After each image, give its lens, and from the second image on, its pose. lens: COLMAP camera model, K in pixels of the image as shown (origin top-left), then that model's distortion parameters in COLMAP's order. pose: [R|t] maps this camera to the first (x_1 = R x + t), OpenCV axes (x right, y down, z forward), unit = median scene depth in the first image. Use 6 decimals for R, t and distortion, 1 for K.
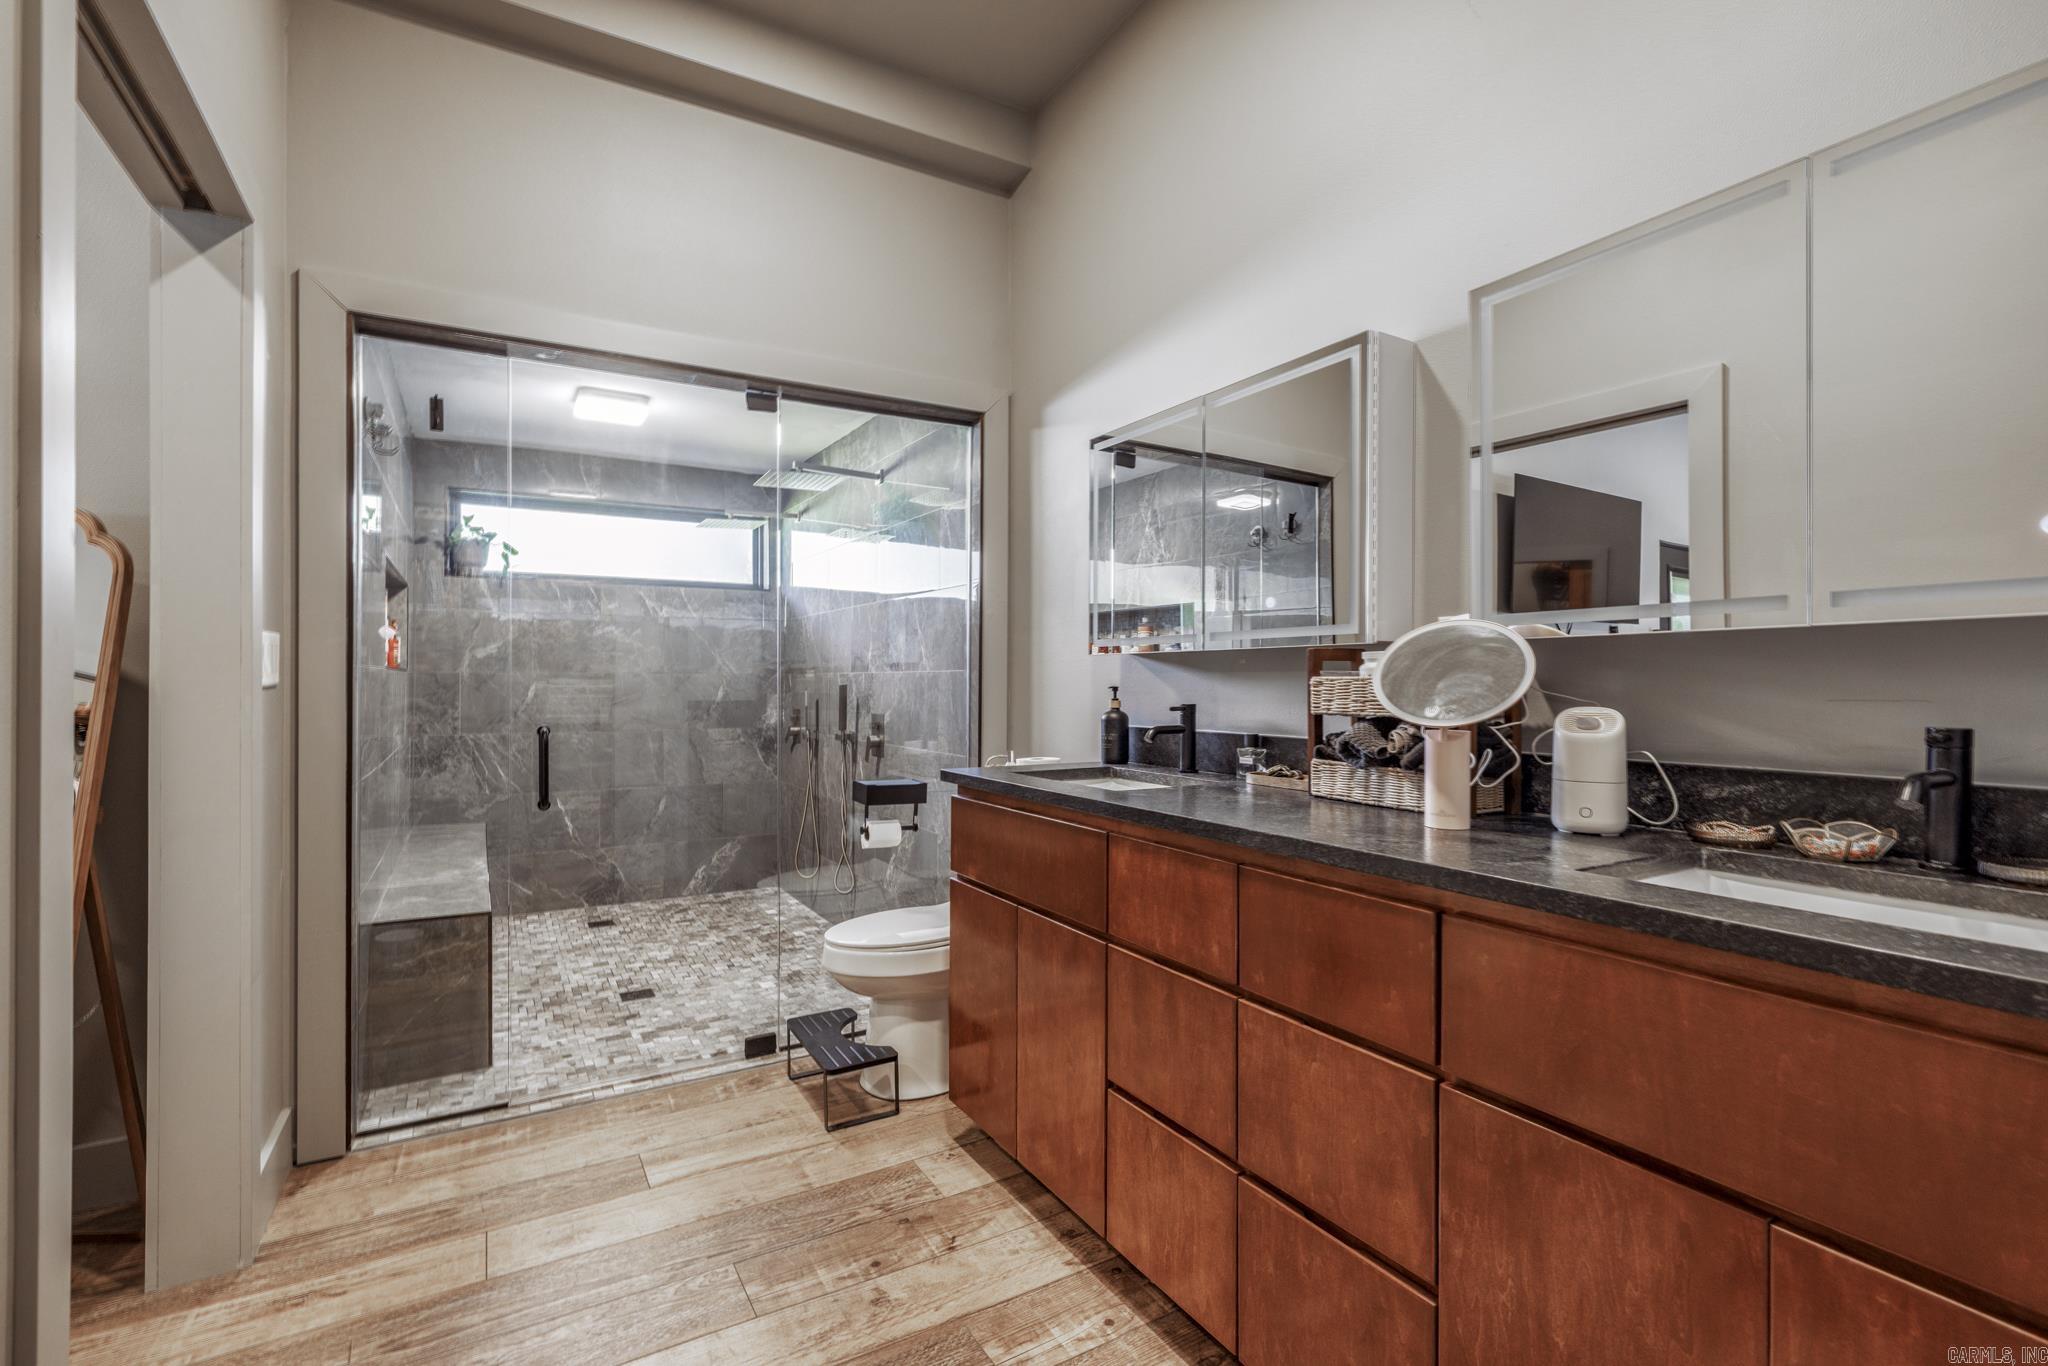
lens RADIAL K [[858.5, 0, 1075.3], [0, 858.5, 674.2], [0, 0, 1]] dist [0.000074, 0.000092]
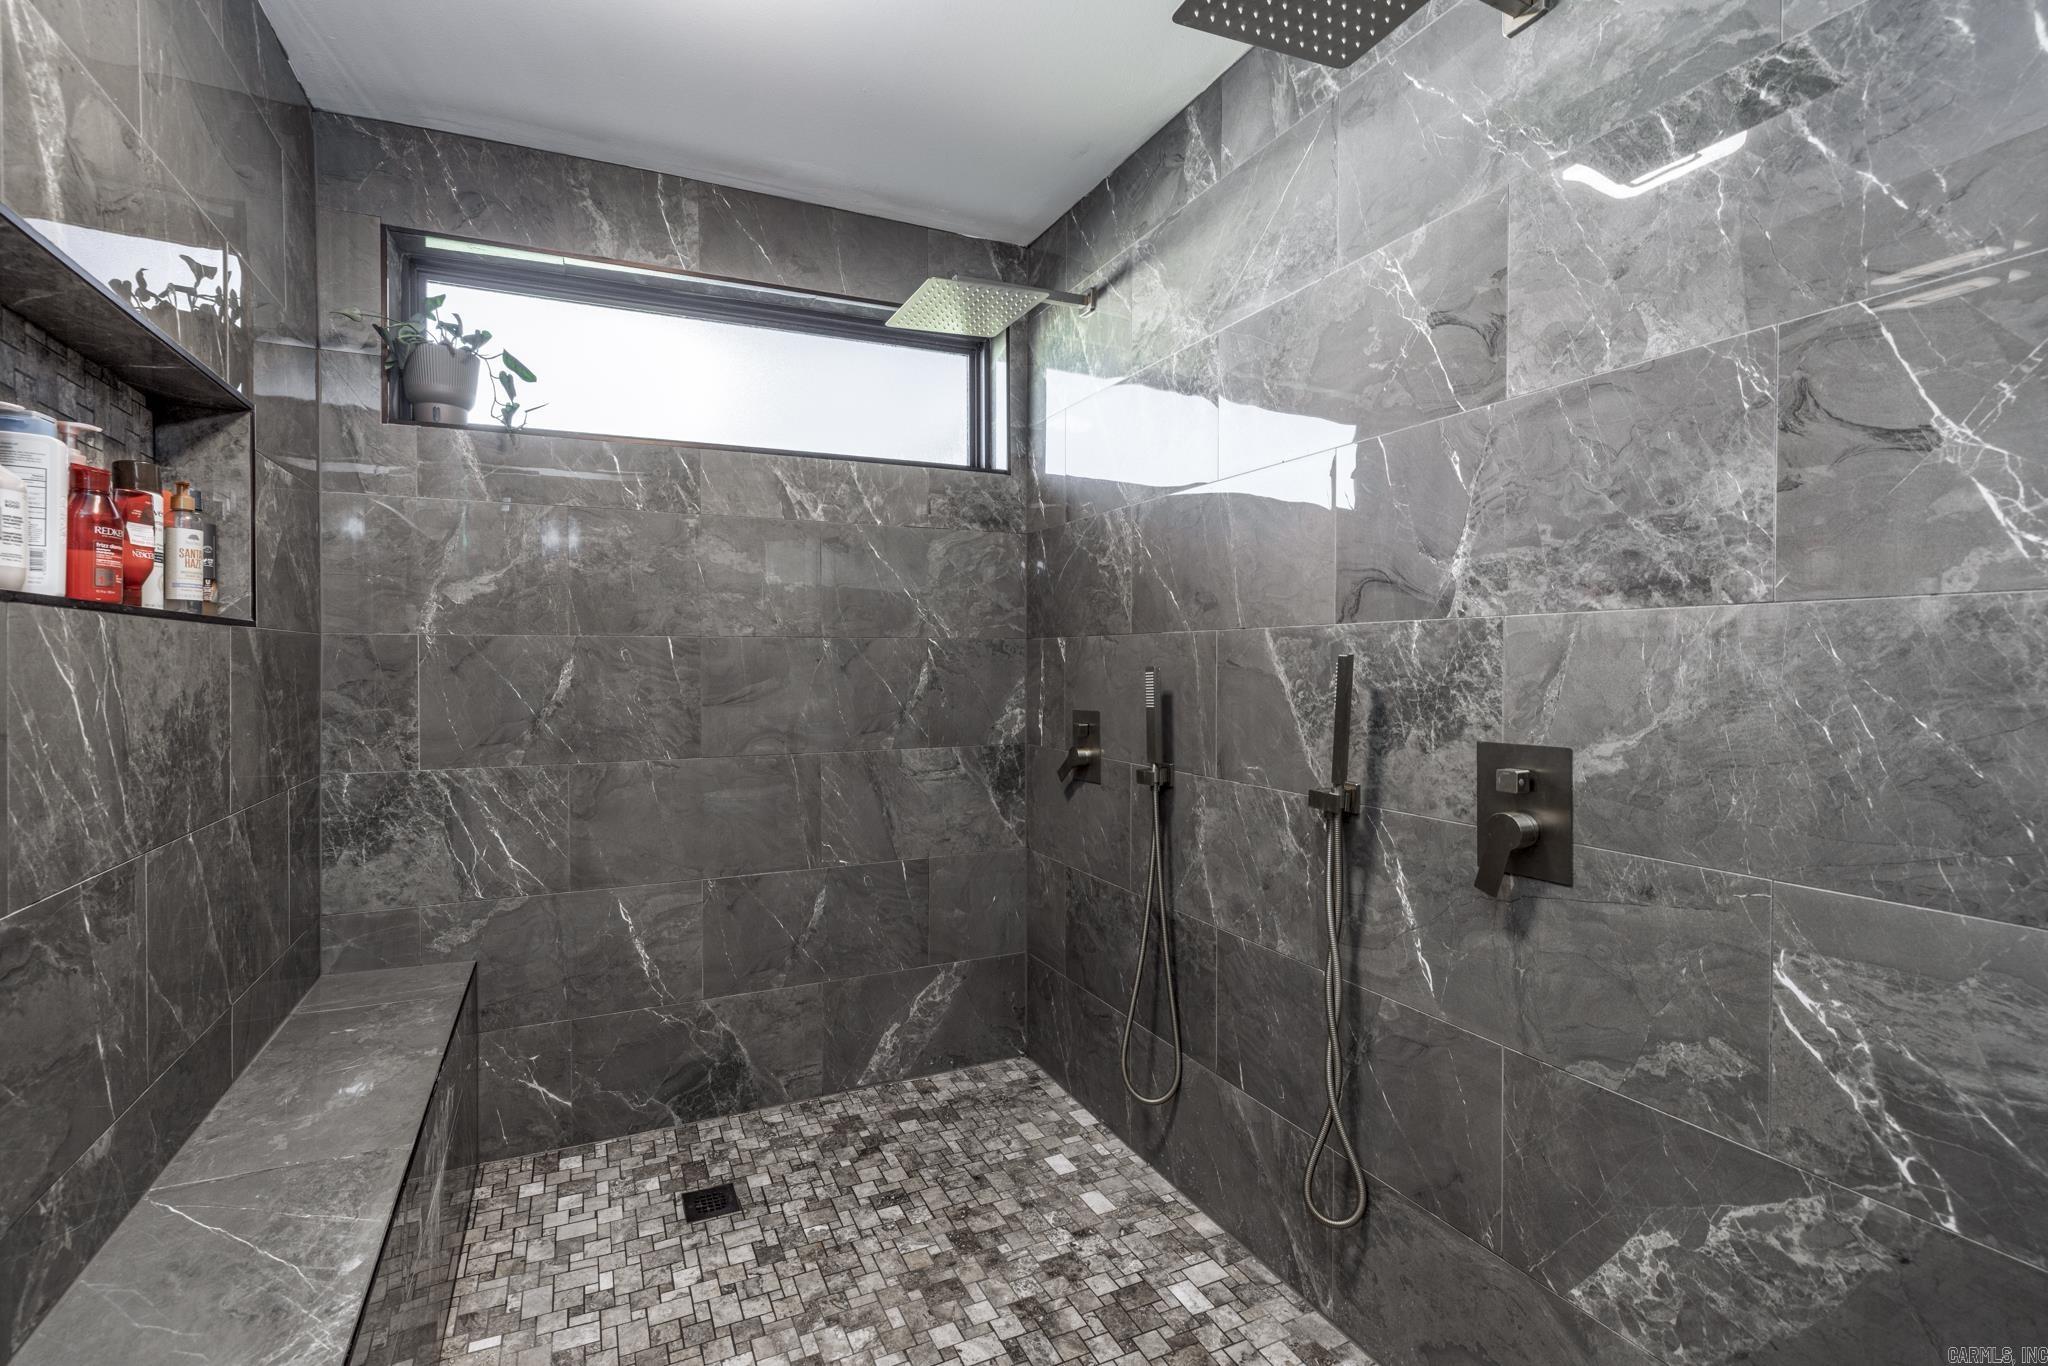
lens RADIAL K [[858.5, 0, 995.4], [0, 858.5, 654.7], [0, 0, 1]] dist [0.000074, 0.000092]
pose [[0.988252, -0.006514, -0.152694, -0.332898], [0.007070, 0.999970, 0.003098, 0.008720], [0.152669, -0.004142, 0.988269, 0.577852]]
